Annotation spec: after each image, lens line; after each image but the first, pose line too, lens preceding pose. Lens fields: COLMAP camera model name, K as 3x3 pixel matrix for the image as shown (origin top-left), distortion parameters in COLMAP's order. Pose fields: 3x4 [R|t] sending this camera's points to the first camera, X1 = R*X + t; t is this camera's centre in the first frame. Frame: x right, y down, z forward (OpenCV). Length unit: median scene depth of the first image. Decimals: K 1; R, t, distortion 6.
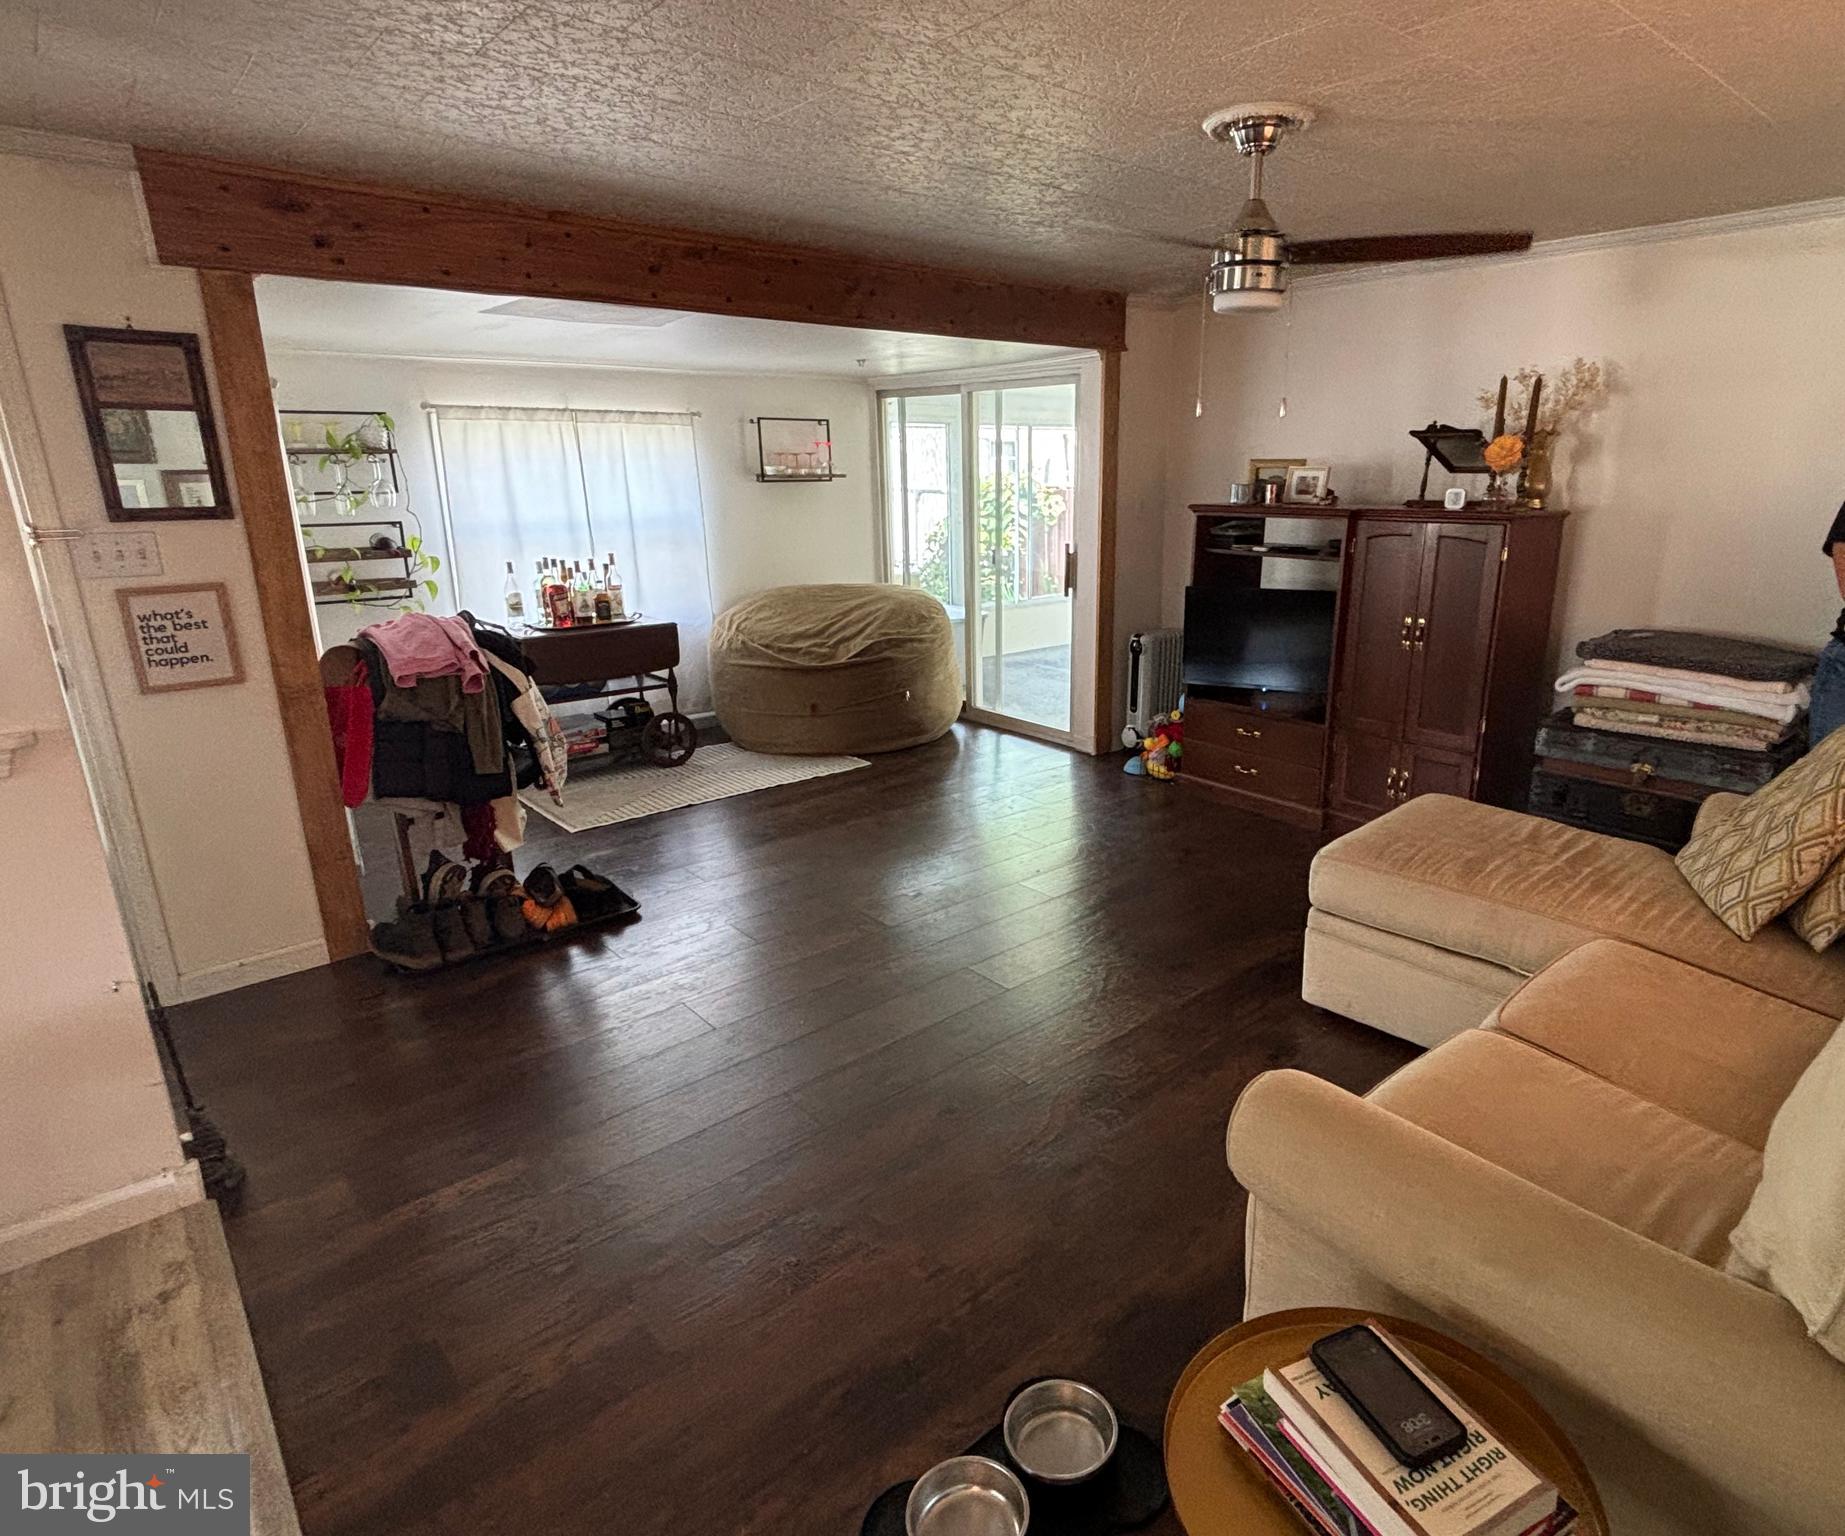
lens RADIAL K [[1024.7, 0, 997.0], [0, 1024.7, 765.8], [0, 0, 1]] dist [0.003074, -0.000813]
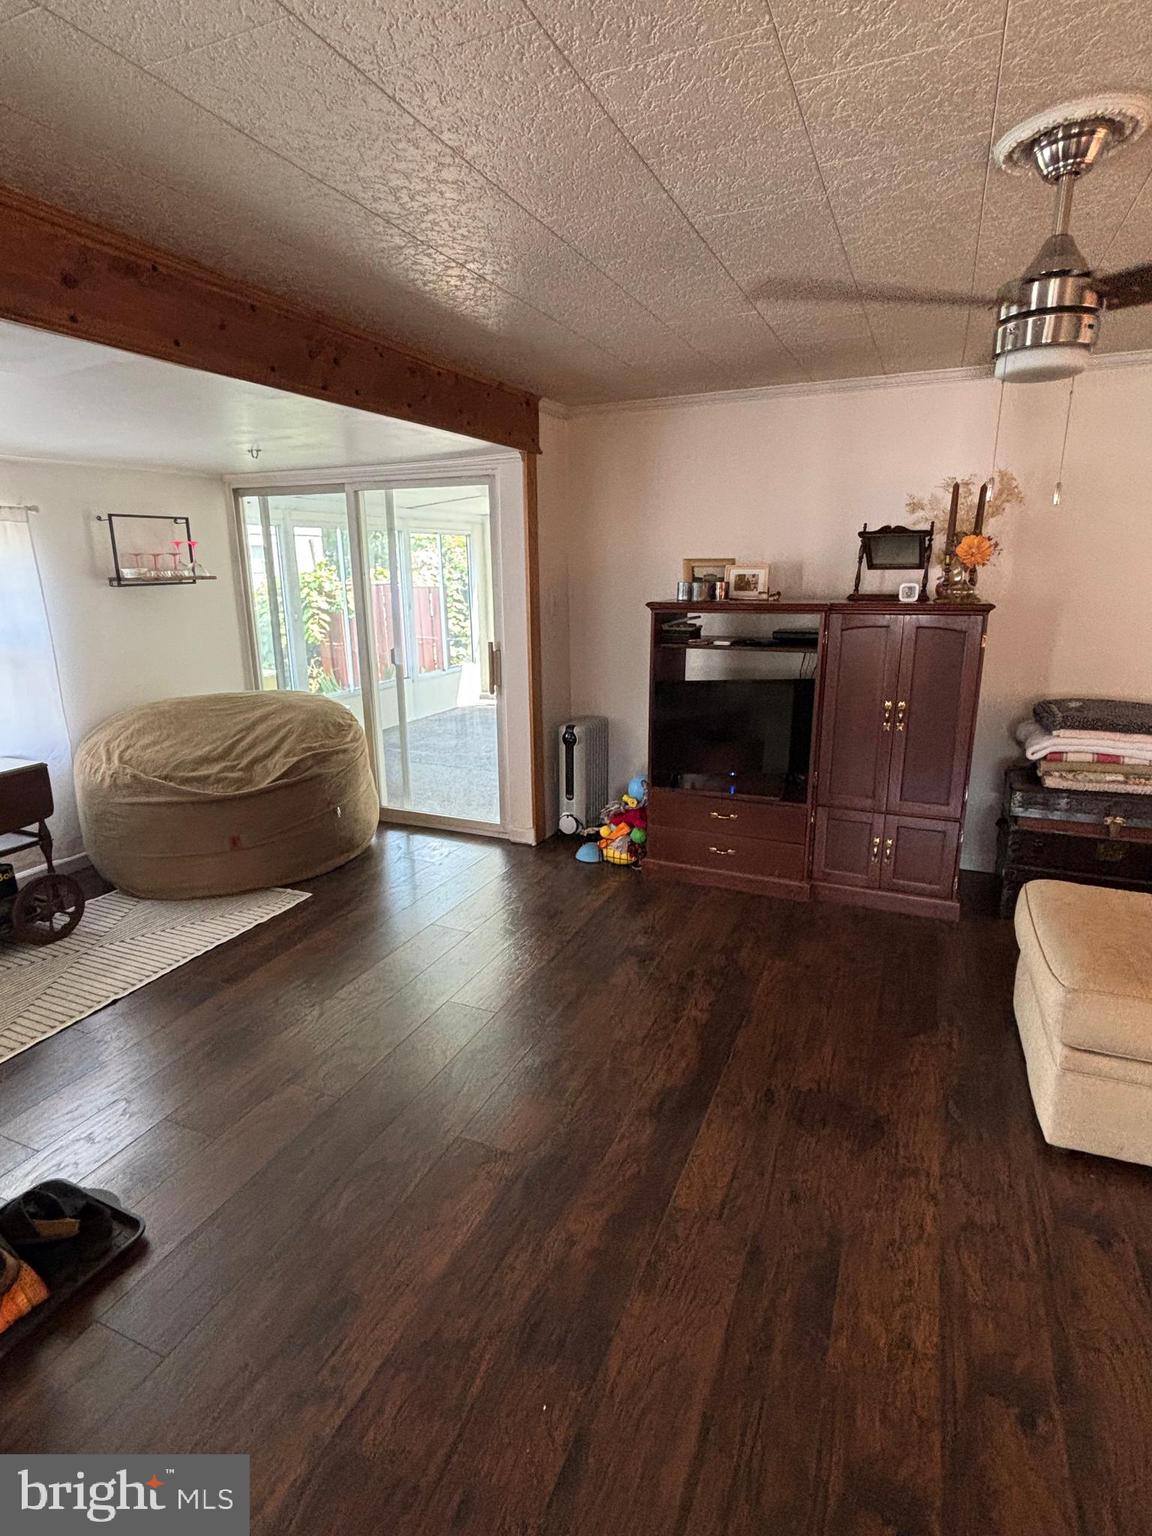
lens RADIAL K [[783.8, 0, 577.0], [0, 783.8, 767.8], [0, 0, 1]] dist [-0.001366, -0.001191]
pose [[0.911734, -0.110490, 0.395643, -0.172852], [0.122191, 0.992497, -0.004411, -0.081429], [-0.392187, 0.052365, 0.918394, 0.269530]]
